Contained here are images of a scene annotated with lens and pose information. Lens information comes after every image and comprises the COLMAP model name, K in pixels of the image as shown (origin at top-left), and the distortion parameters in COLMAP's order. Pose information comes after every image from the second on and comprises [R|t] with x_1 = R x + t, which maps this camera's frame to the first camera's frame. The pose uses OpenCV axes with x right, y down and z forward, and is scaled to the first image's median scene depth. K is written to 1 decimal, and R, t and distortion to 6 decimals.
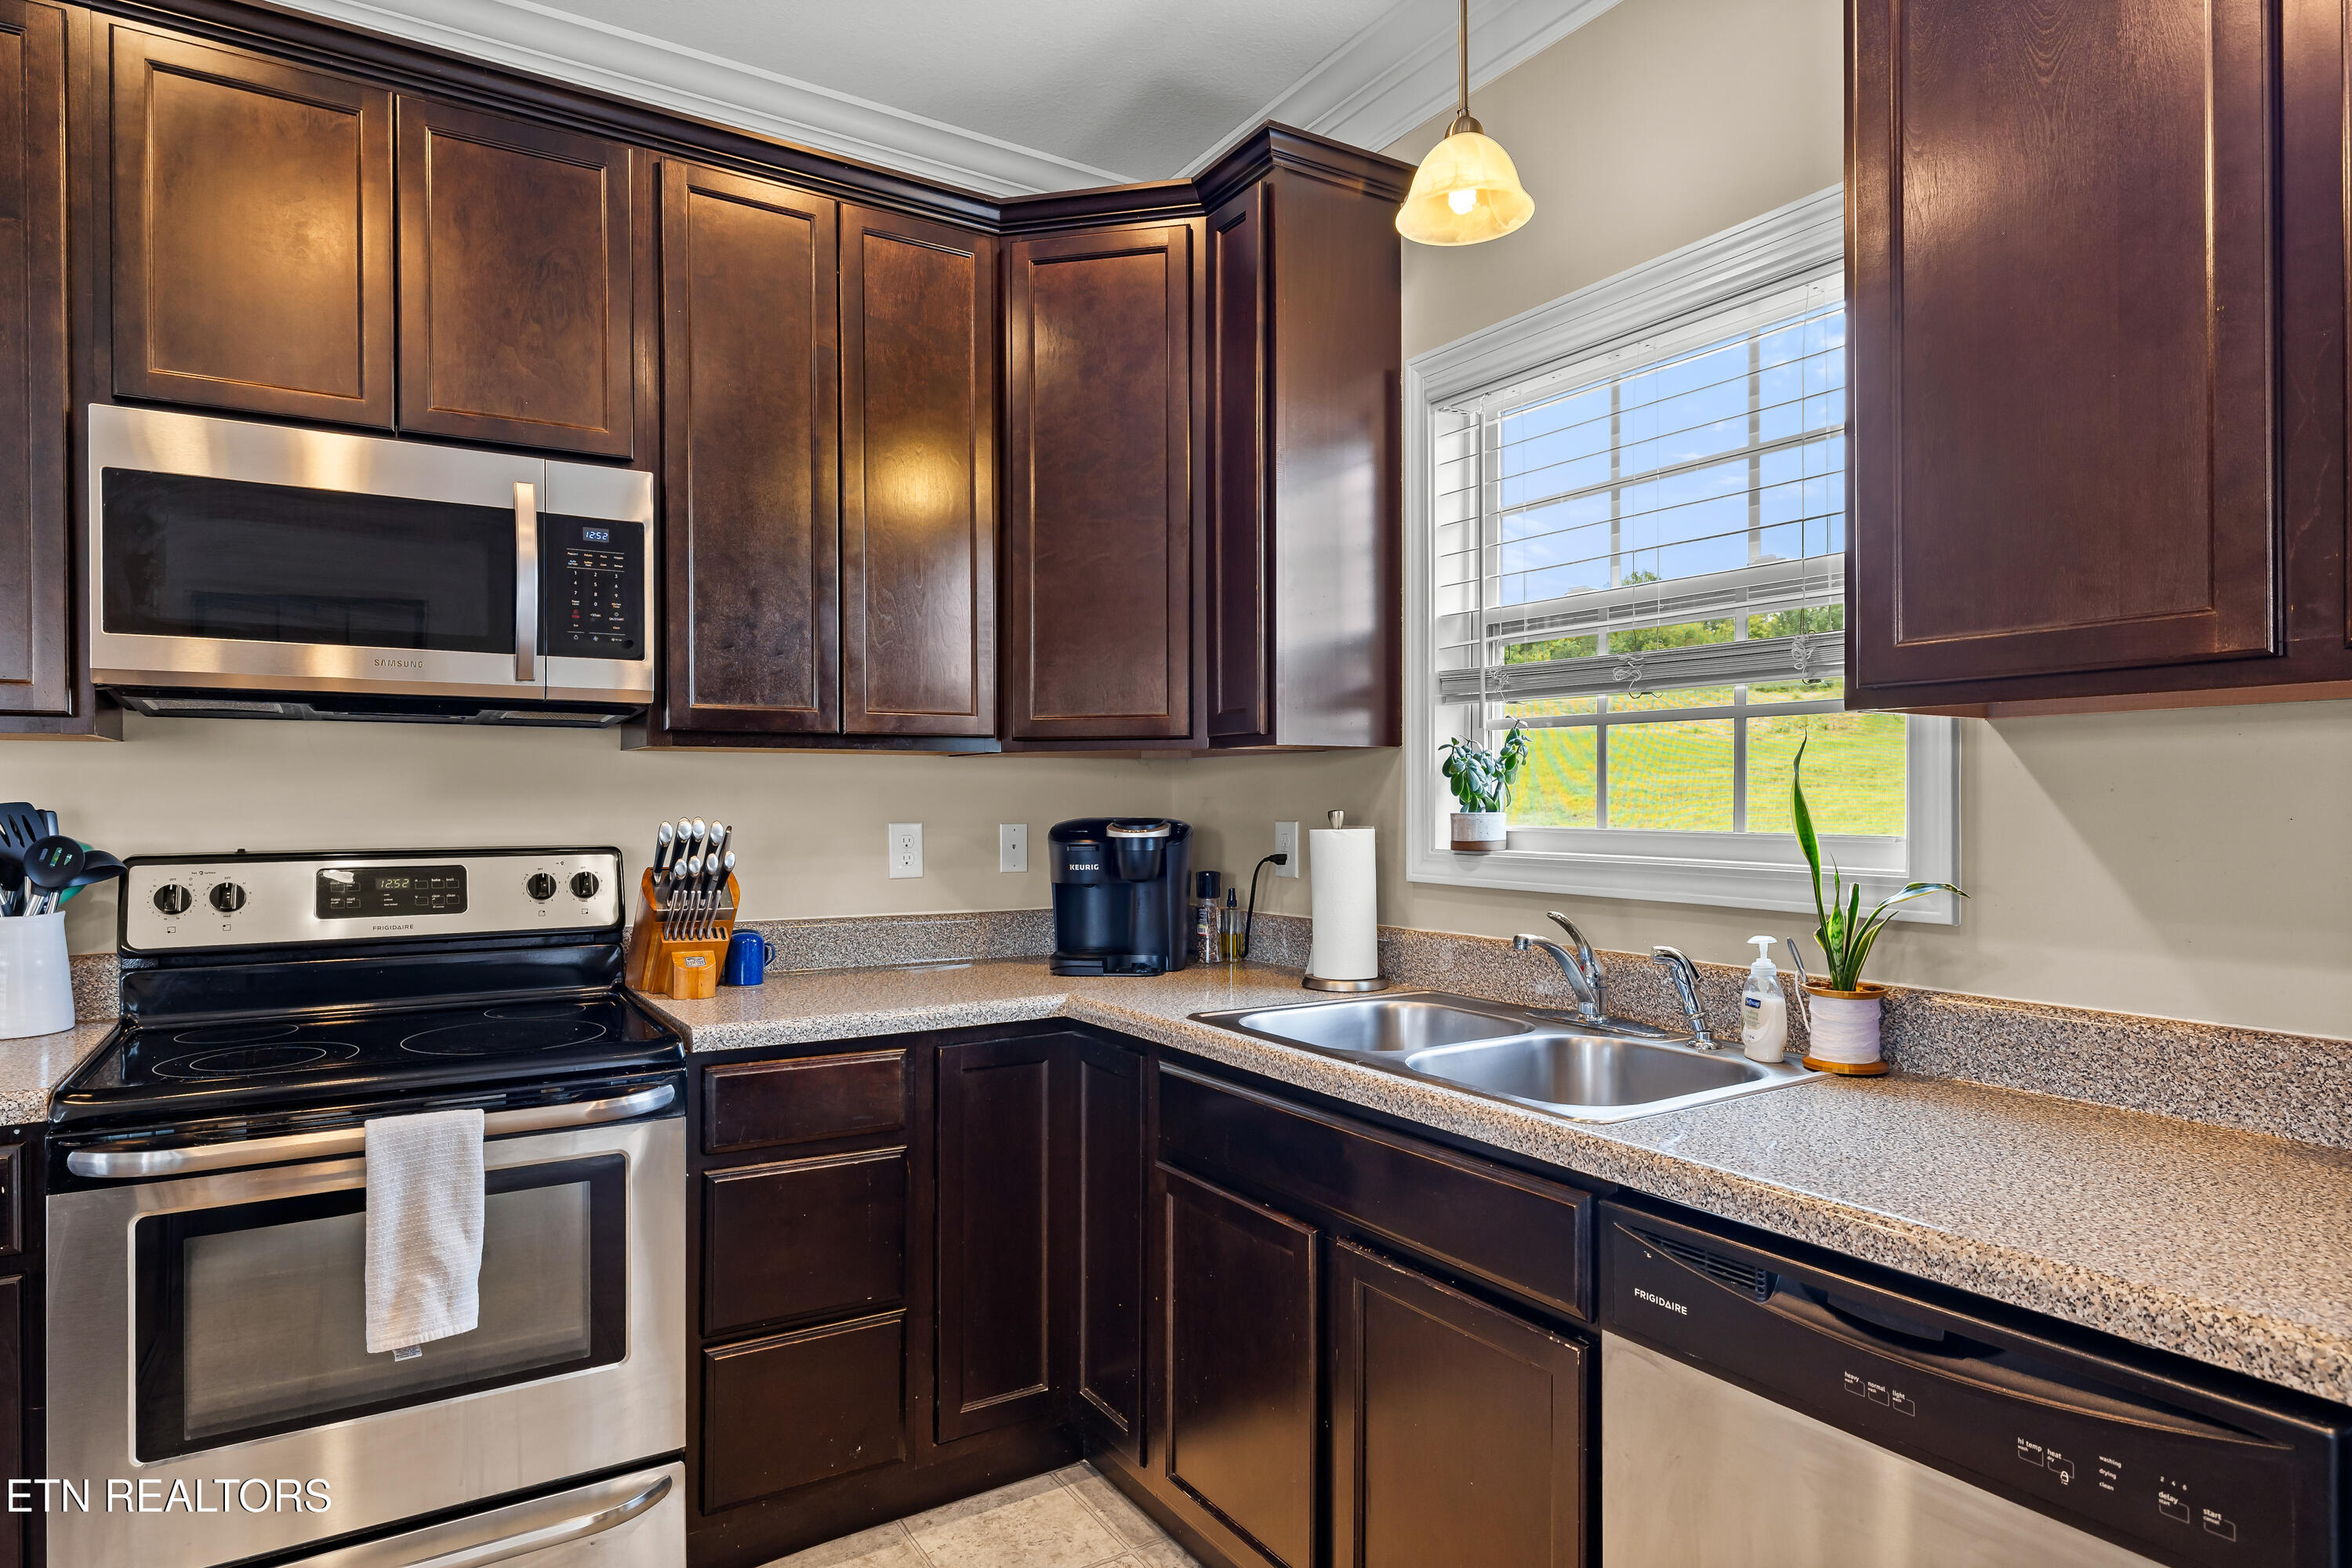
lens RADIAL K [[1296.0, 0, 1166.6], [0, 1296.0, 805.1], [0, 0, 1]] dist [-0.000837, -0.001913]
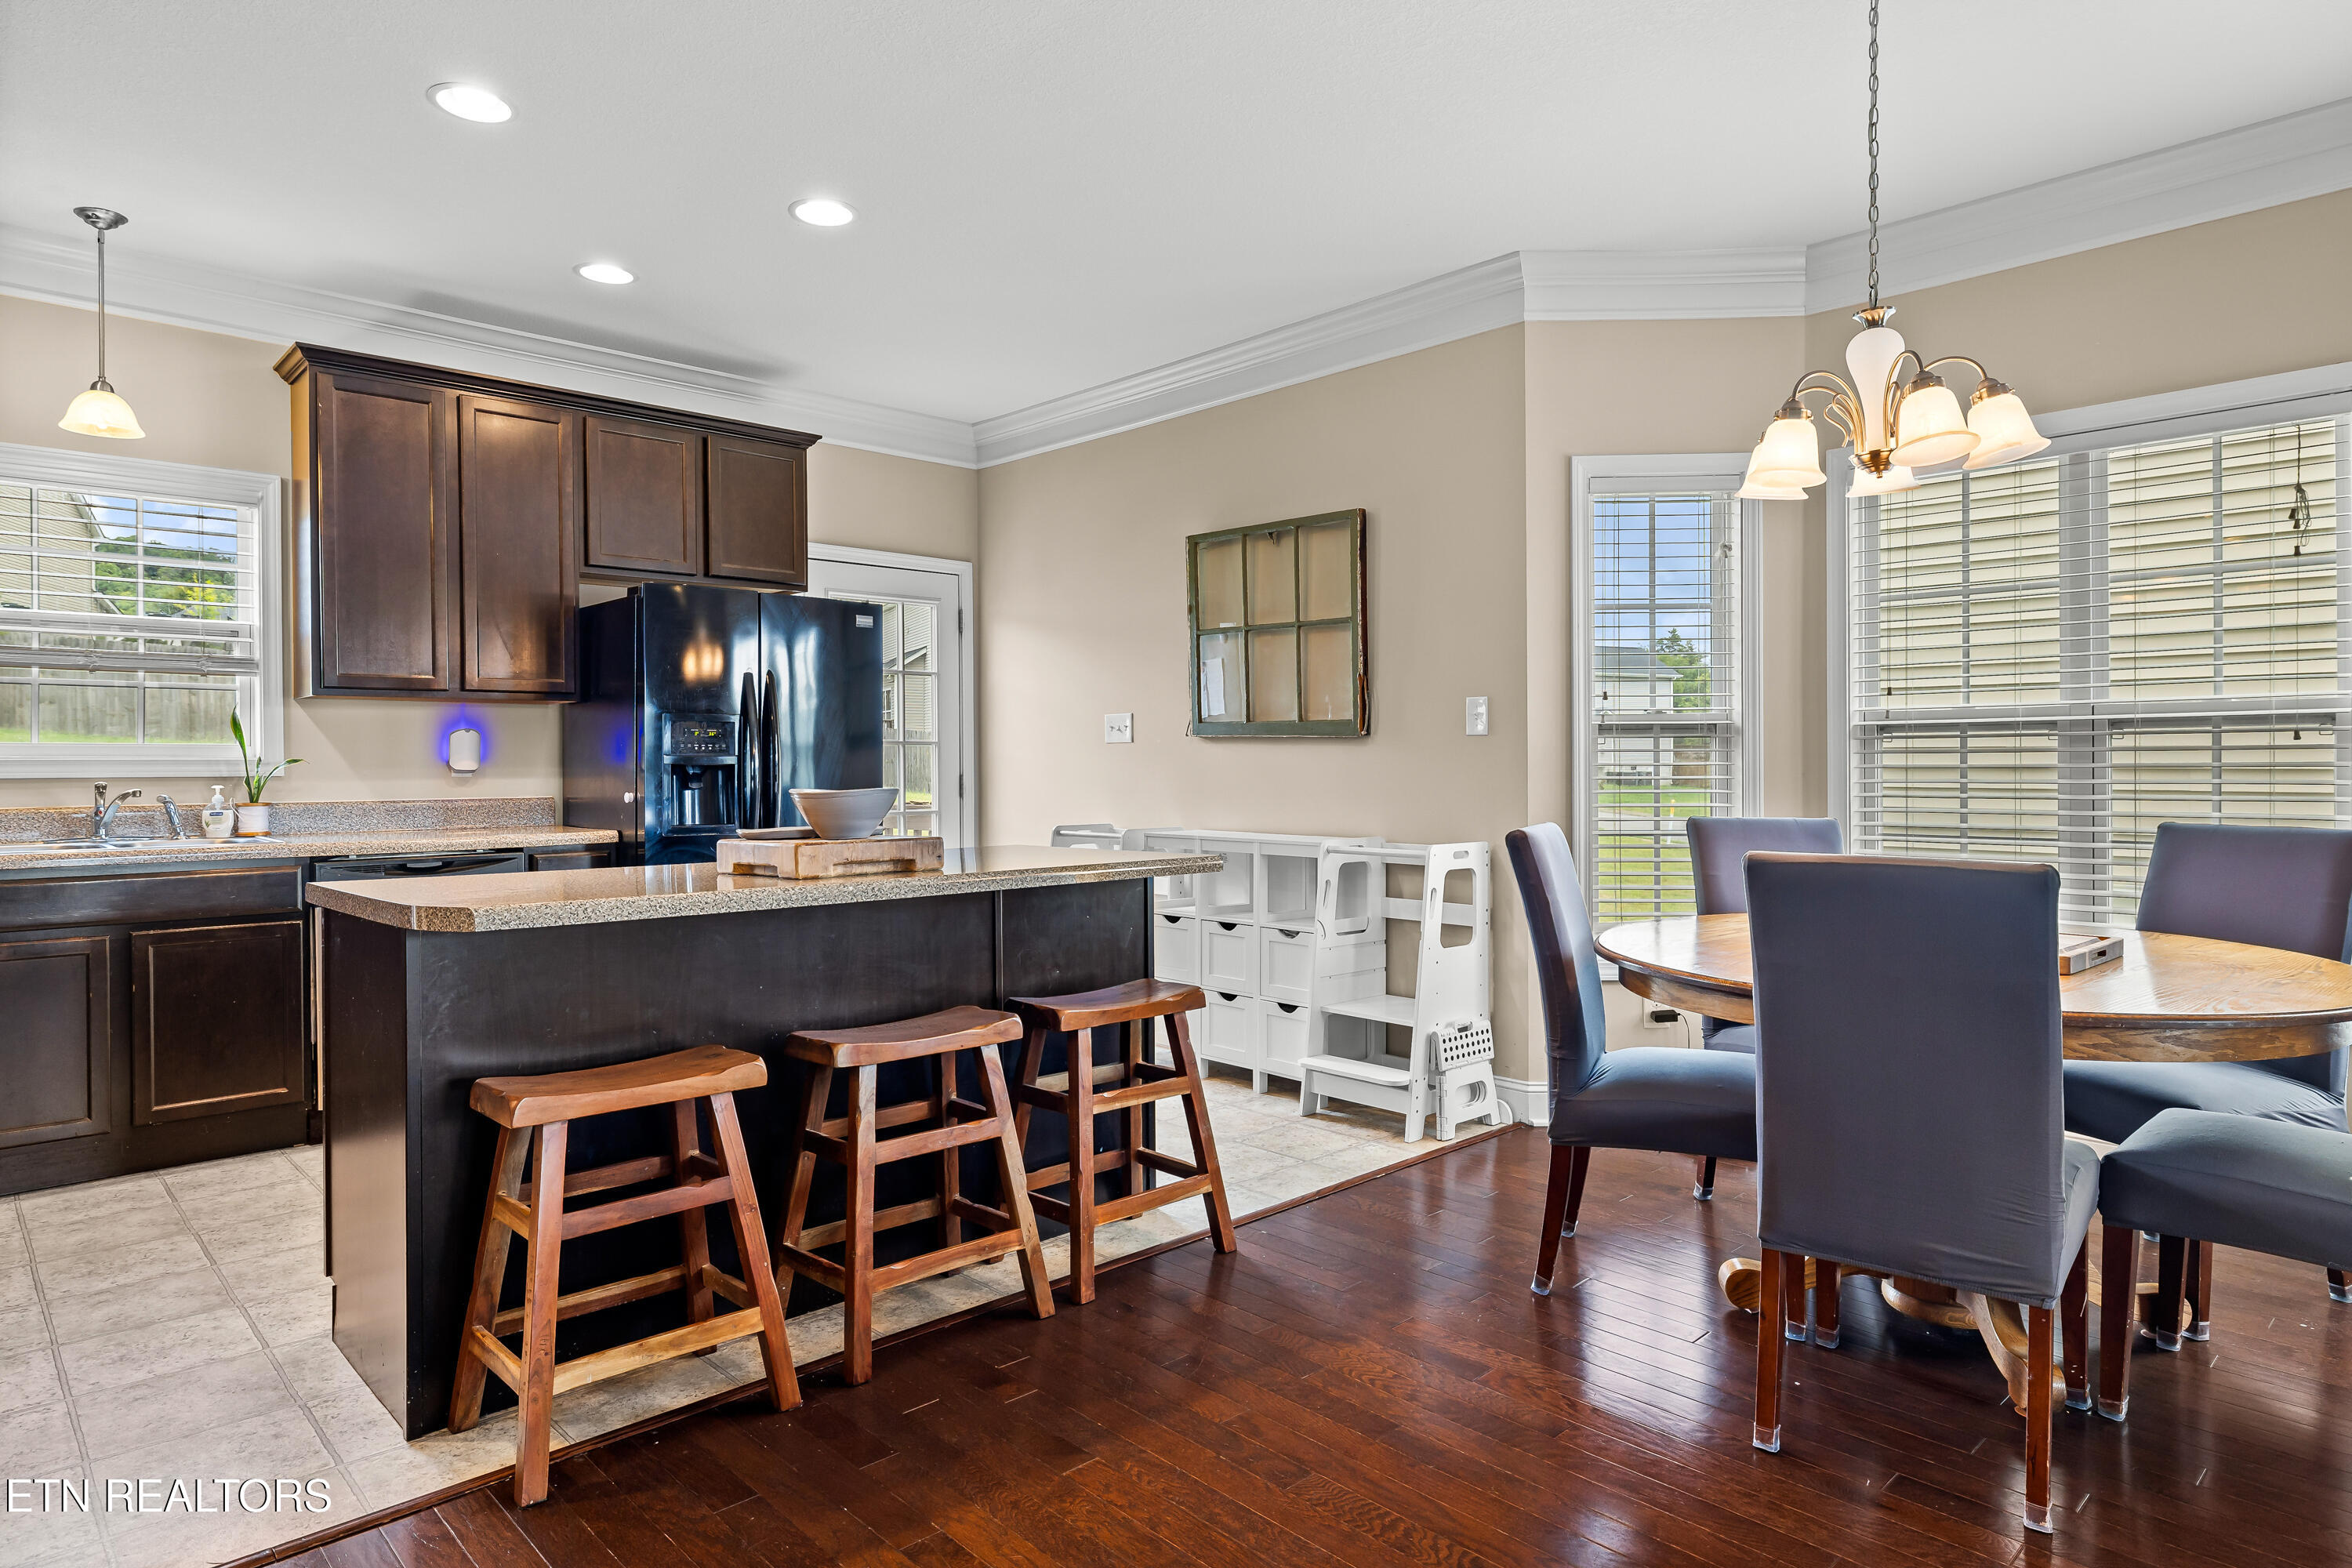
lens RADIAL K [[1336.9, 0, 1158.1], [0, 1336.9, 774.0], [0, 0, 1]] dist [0.007063, -0.003314]
pose [[-0.170839, -0.008929, 0.985259, -1.696222], [0.008714, 0.999906, 0.010573, 0.053805], [-0.985260, 0.010391, -0.170745, -0.196211]]
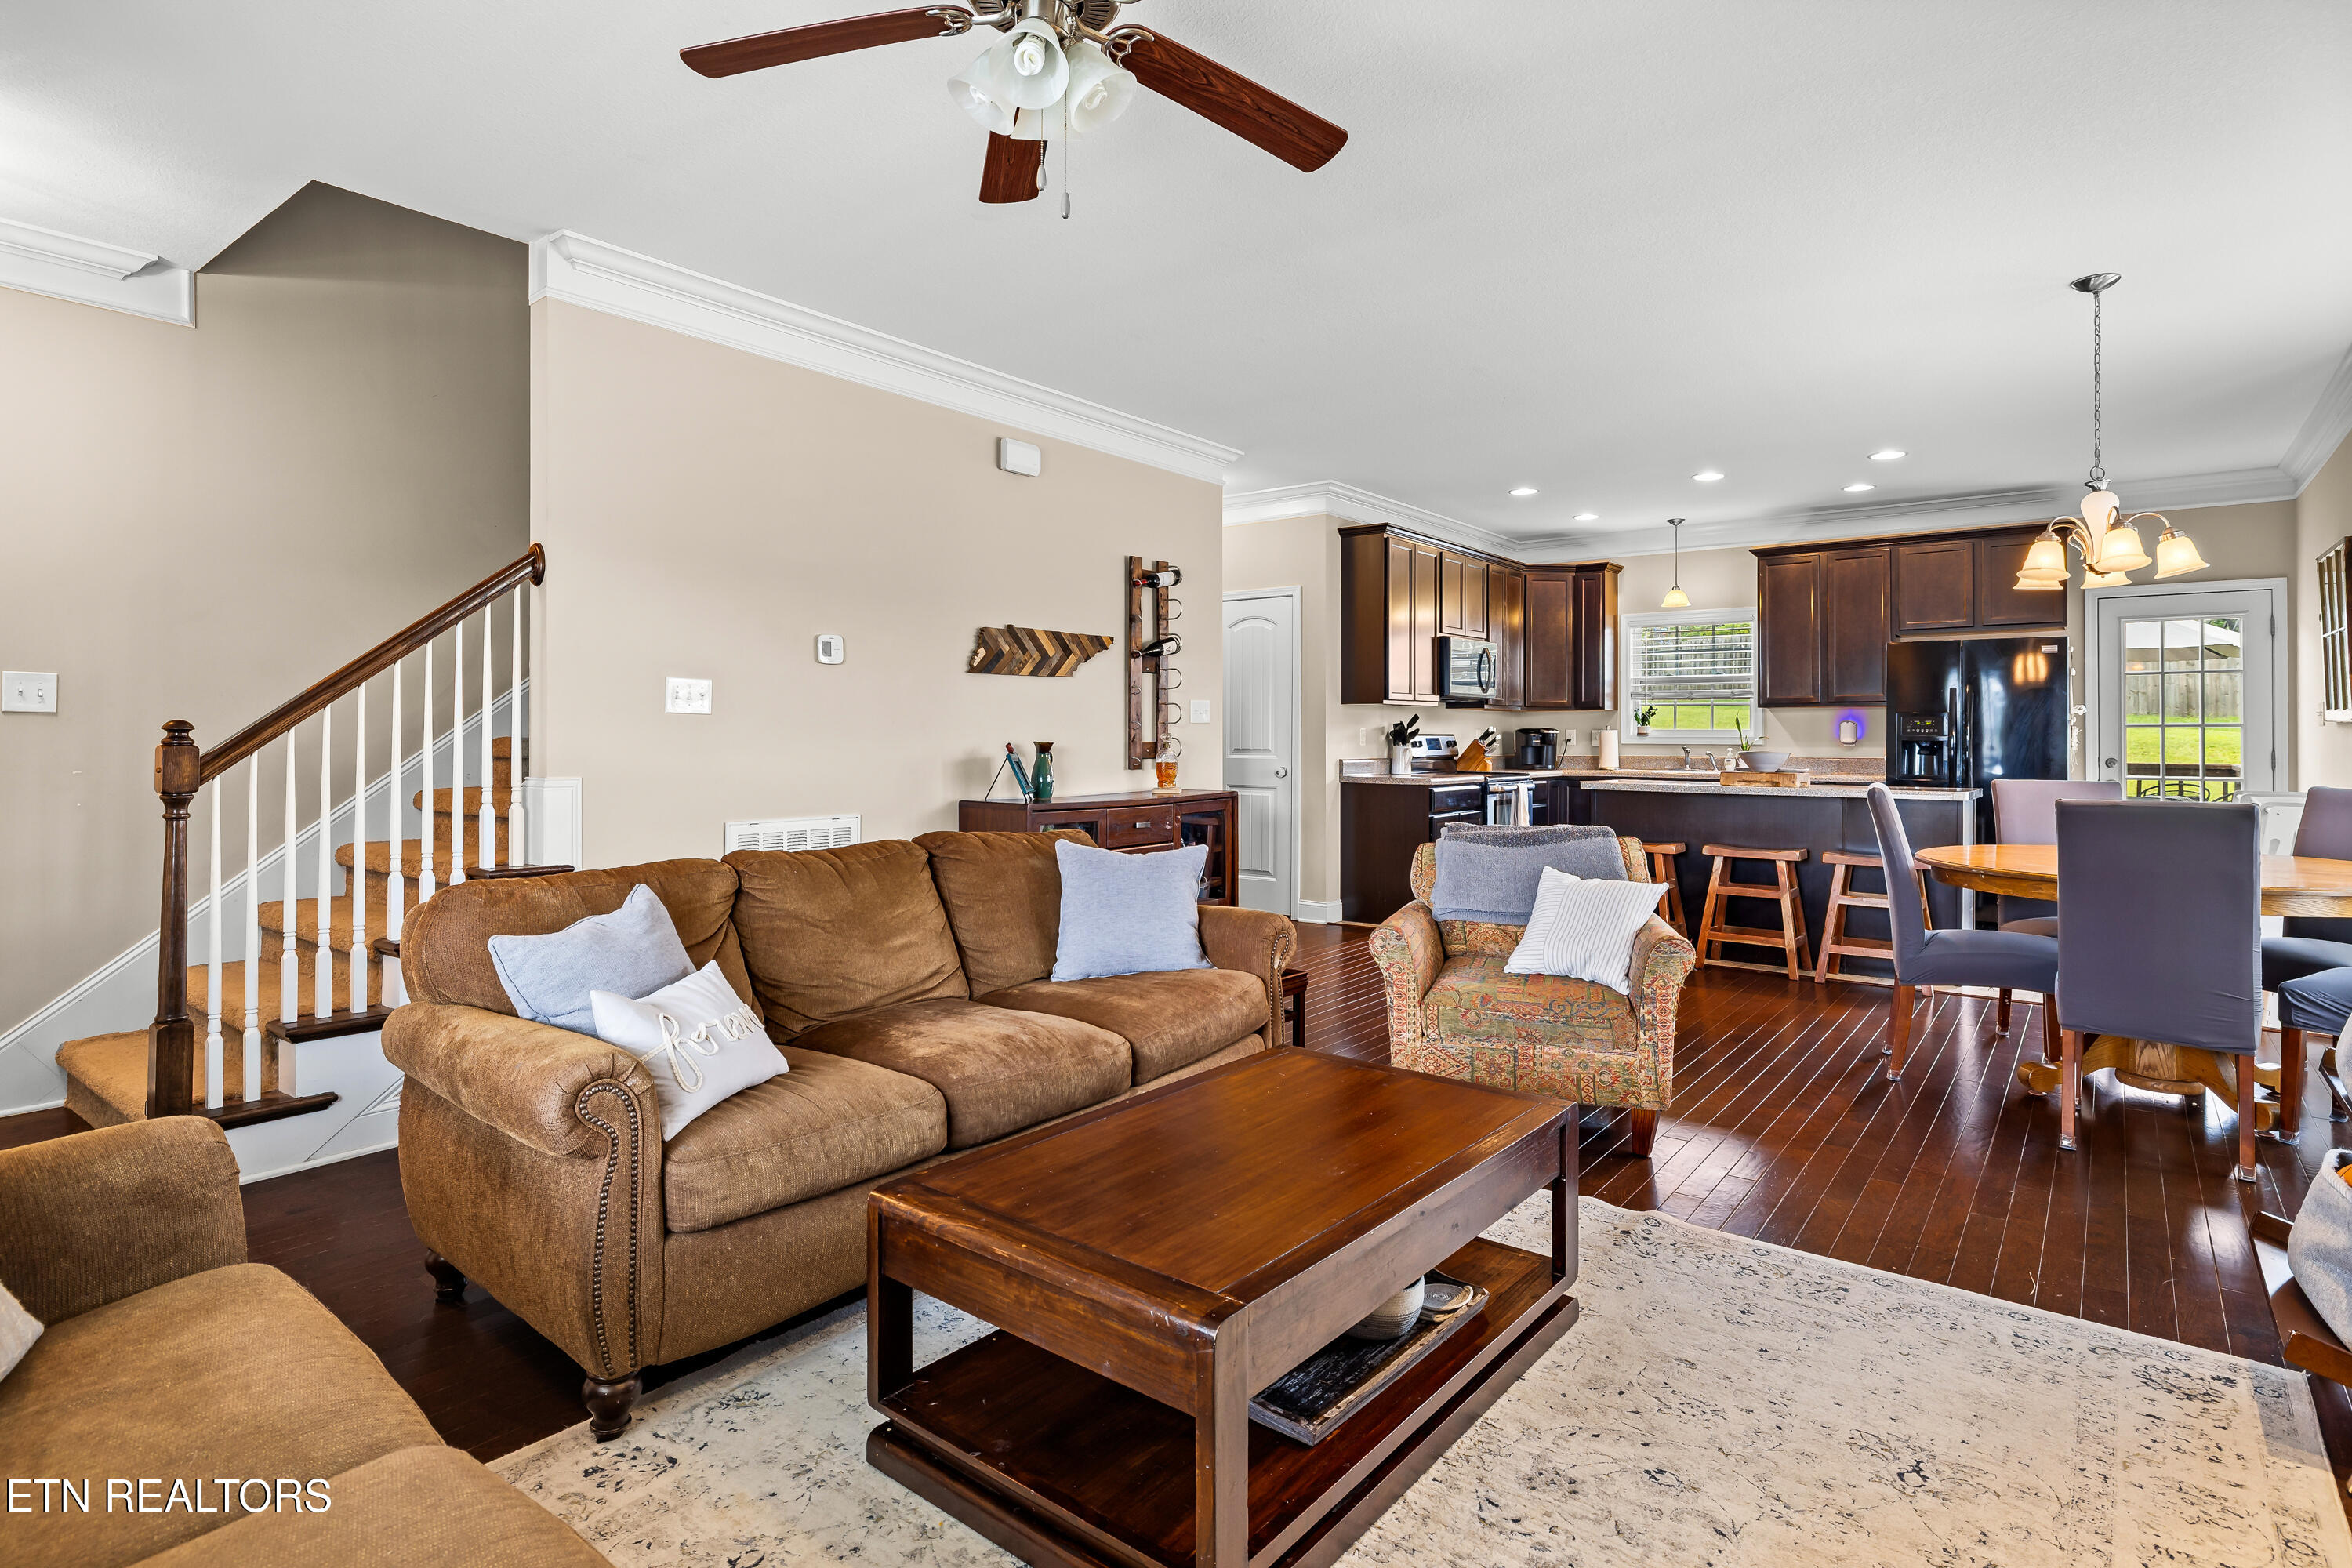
lens RADIAL K [[1175.9, 0, 1181.6], [0, 1175.9, 728.3], [0, 0, 1]] dist [-0.012817, 0.002374]
pose [[0.943244, 0.004538, 0.332070, -2.492105], [-0.000741, 0.999933, -0.011558, 0.059181], [-0.332101, 0.010656, 0.943184, -2.132453]]
